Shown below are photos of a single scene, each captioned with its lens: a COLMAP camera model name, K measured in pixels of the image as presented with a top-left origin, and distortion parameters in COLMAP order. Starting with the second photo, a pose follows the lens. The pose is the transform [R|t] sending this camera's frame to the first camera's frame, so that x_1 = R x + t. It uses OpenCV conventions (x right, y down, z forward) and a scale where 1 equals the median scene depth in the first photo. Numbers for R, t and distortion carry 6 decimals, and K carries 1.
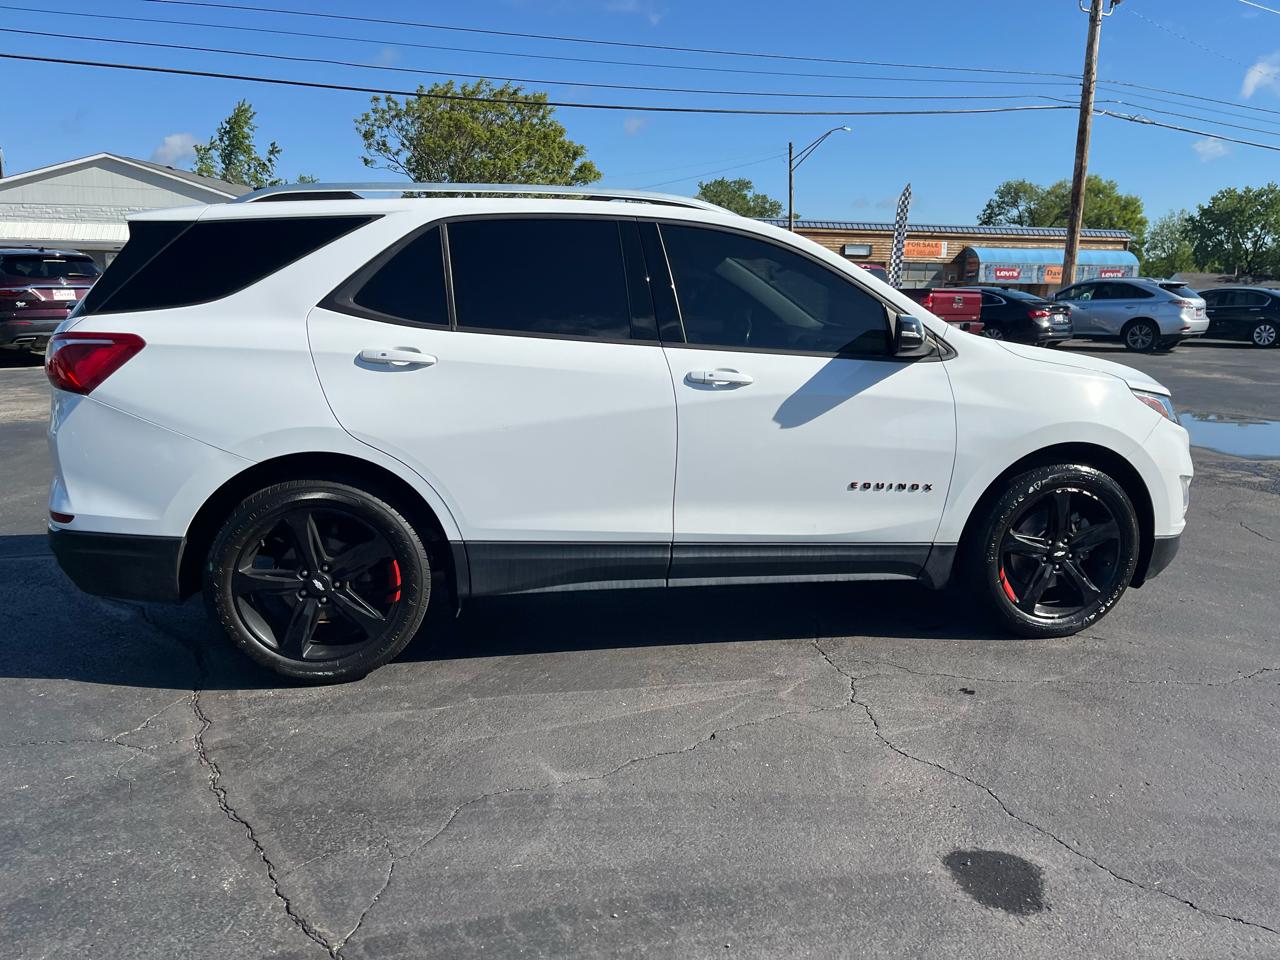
lens RADIAL K [[968.7, 0, 648.7], [0, 968.7, 480.3], [0, 0, 1]] dist [0.035436, -0.008418]
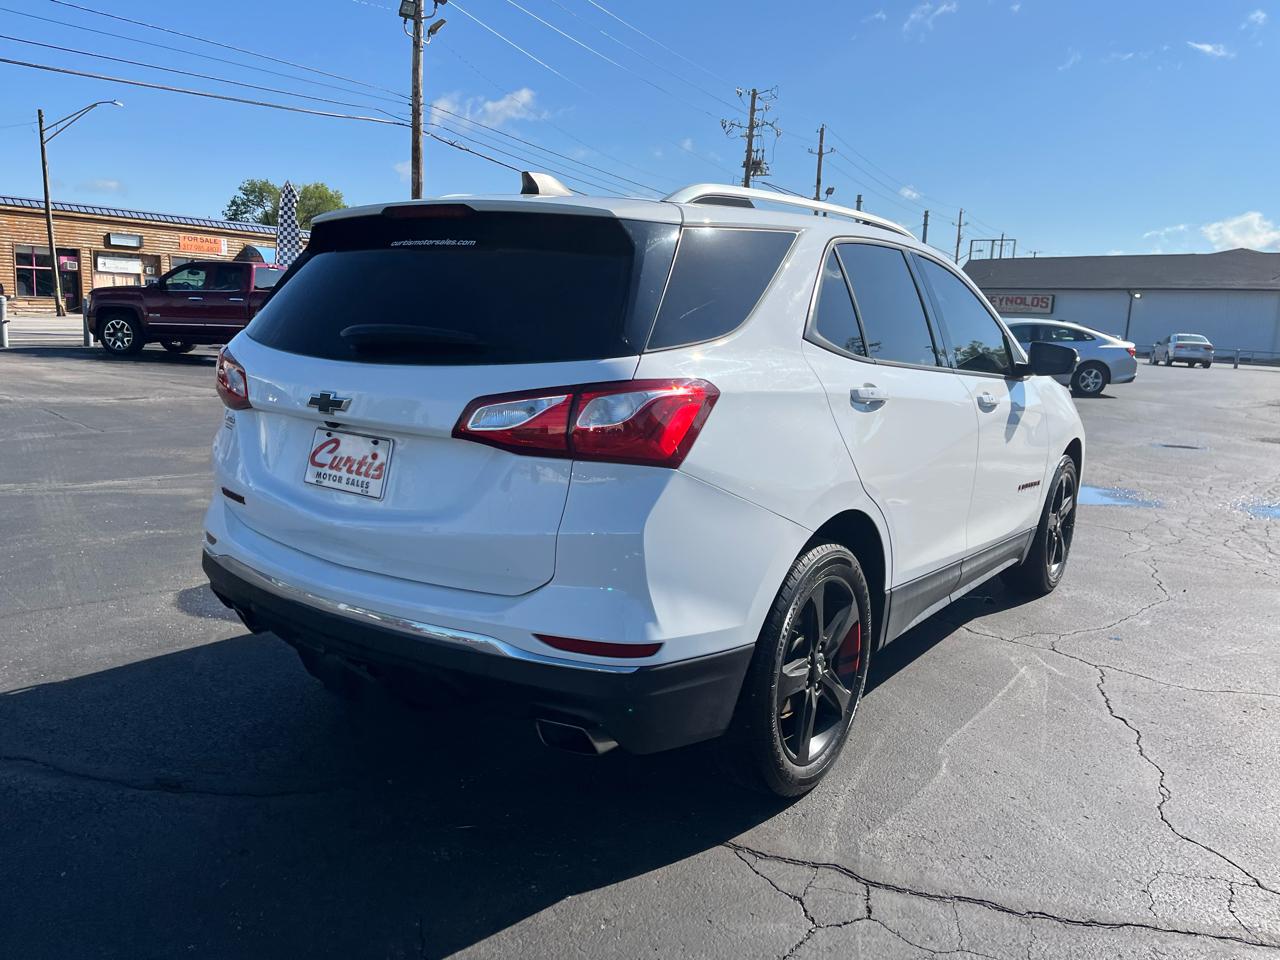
lens RADIAL K [[964.9, 0, 652.9], [0, 964.9, 475.0], [0, 0, 1]] dist [0.067095, -0.086289]
pose [[0.734107, -0.094730, 0.672393, -0.913659], [0.098253, 0.994619, 0.032856, -0.092775], [-0.671888, 0.041945, 0.739464, 0.432661]]
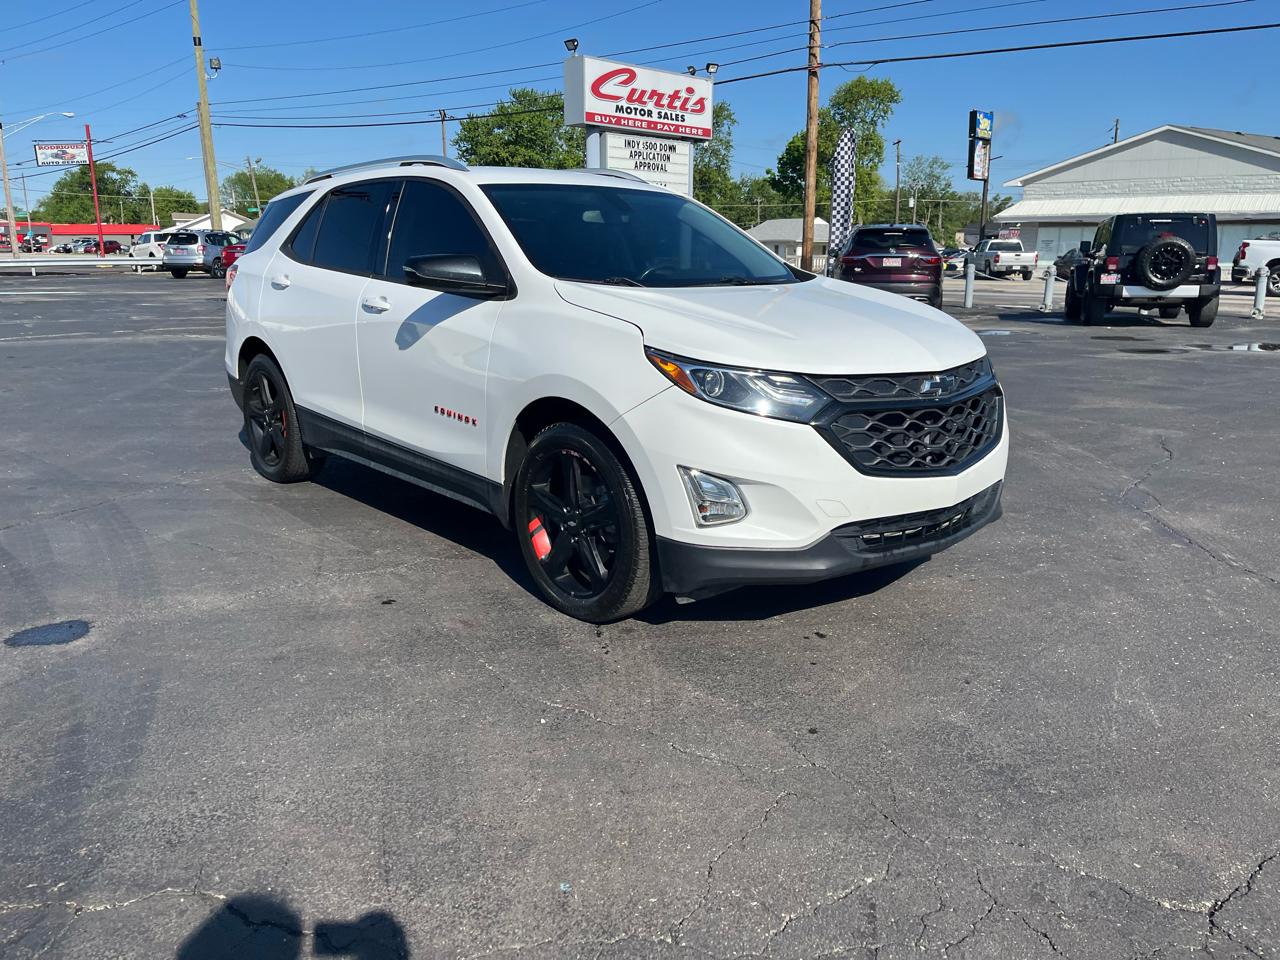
lens RADIAL K [[963.8, 0, 647.8], [0, 963.8, 480.6], [0, 0, 1]] dist [0.065070, -0.090159]
pose [[0.498411, 0.187753, -0.846366, 1.294010], [-0.164869, 0.978978, 0.120082, -0.087906], [0.851120, 0.079689, 0.518888, 0.645507]]
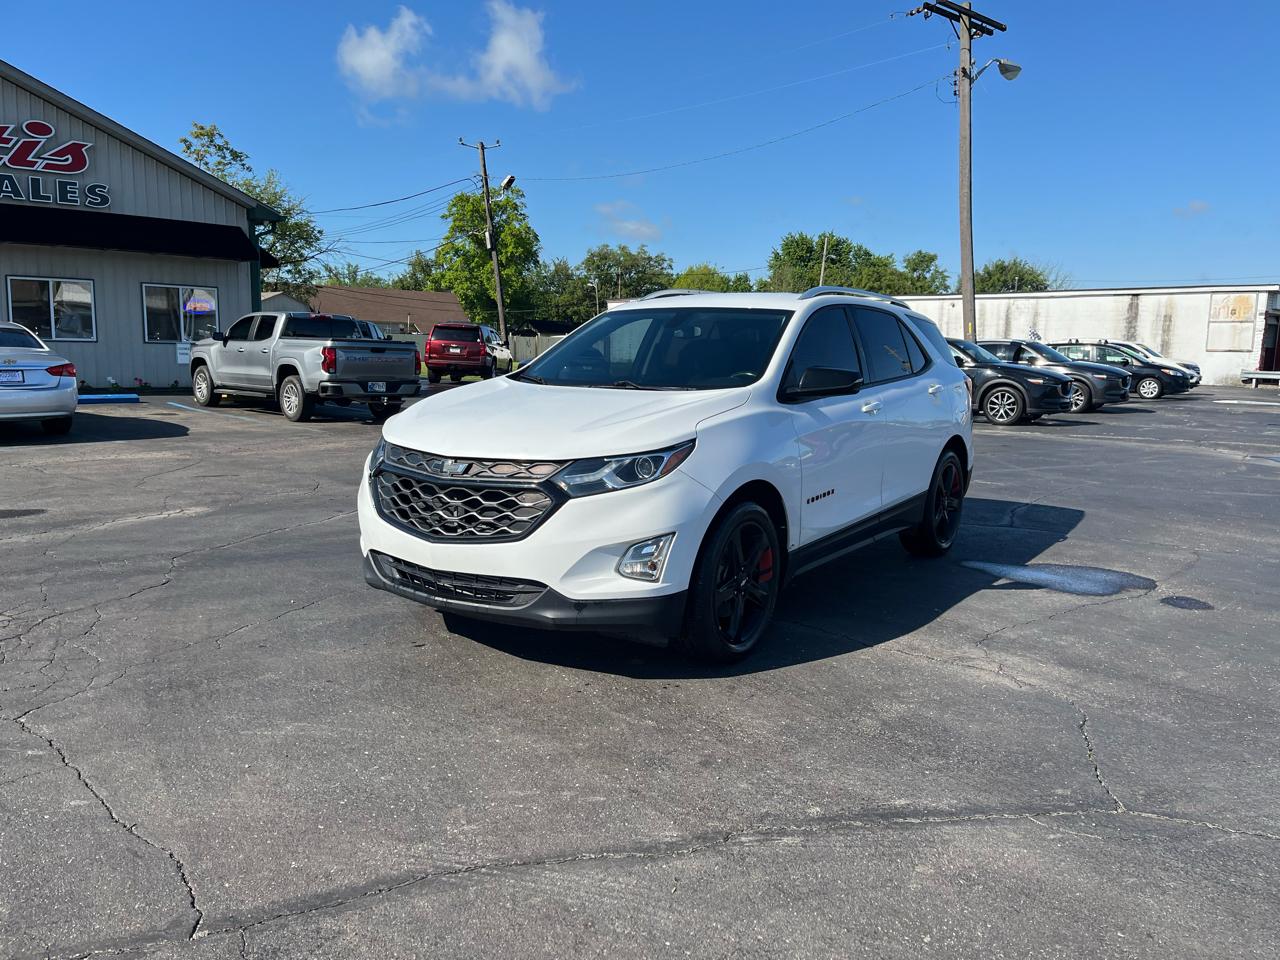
lens RADIAL K [[962.4, 0, 650.2], [0, 962.4, 477.7], [0, 0, 1]] dist [0.075510, -0.103504]
pose [[-0.716743, 0.064446, -0.694353, 1.238123], [-0.164630, 0.951936, 0.258292, -0.421335], [0.677626, 0.299440, -0.671683, 2.240154]]
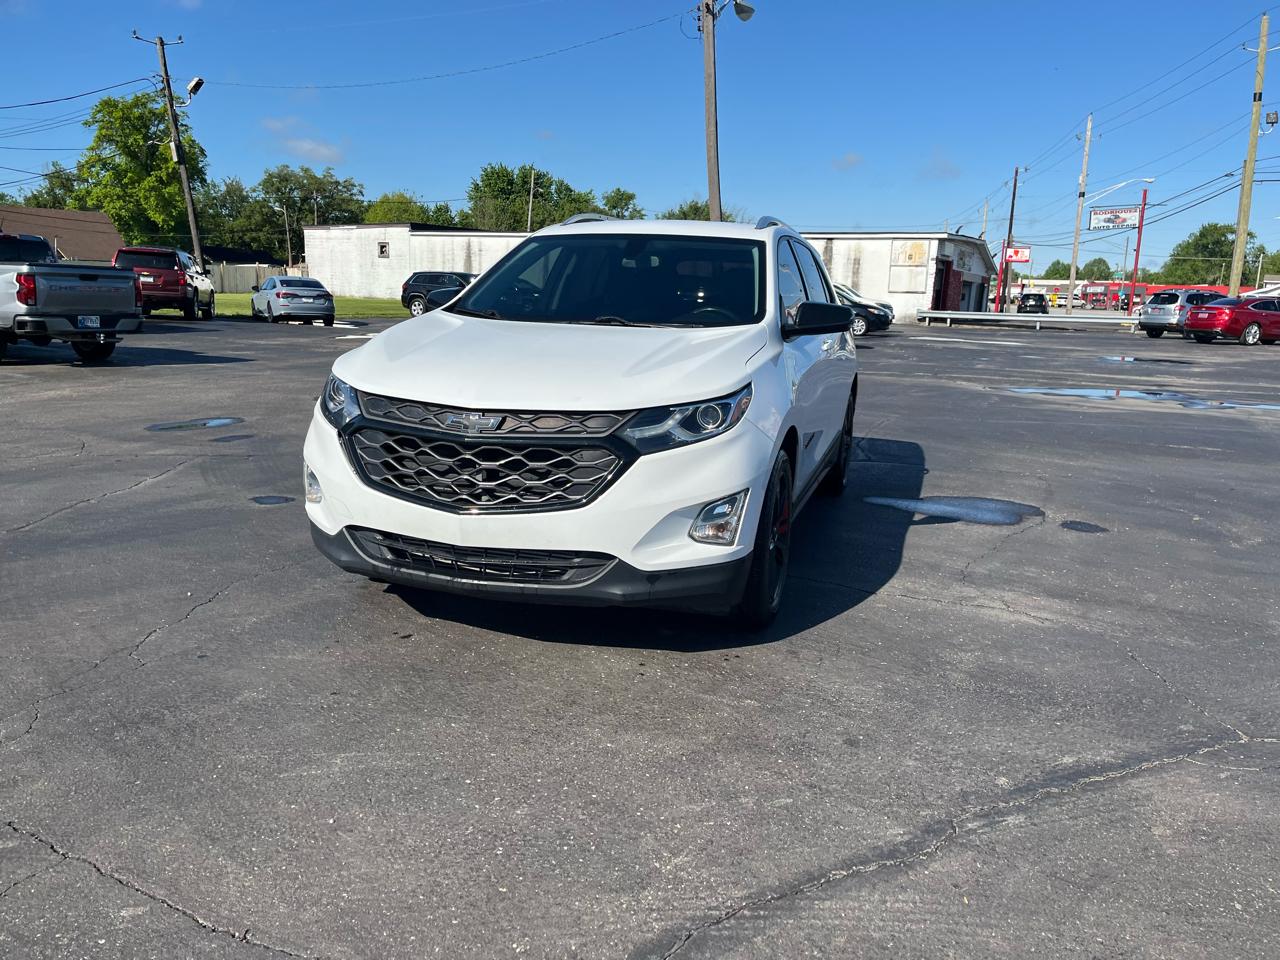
lens RADIAL K [[964.7, 0, 649.0], [0, 964.7, 478.6], [0, 0, 1]] dist [0.072230, -0.096327]
pose [[-0.475802, 0.137149, -0.868794, 1.354863], [-0.209062, 0.941825, 0.263172, -0.334580], [0.854345, 0.306849, -0.419450, 1.881192]]
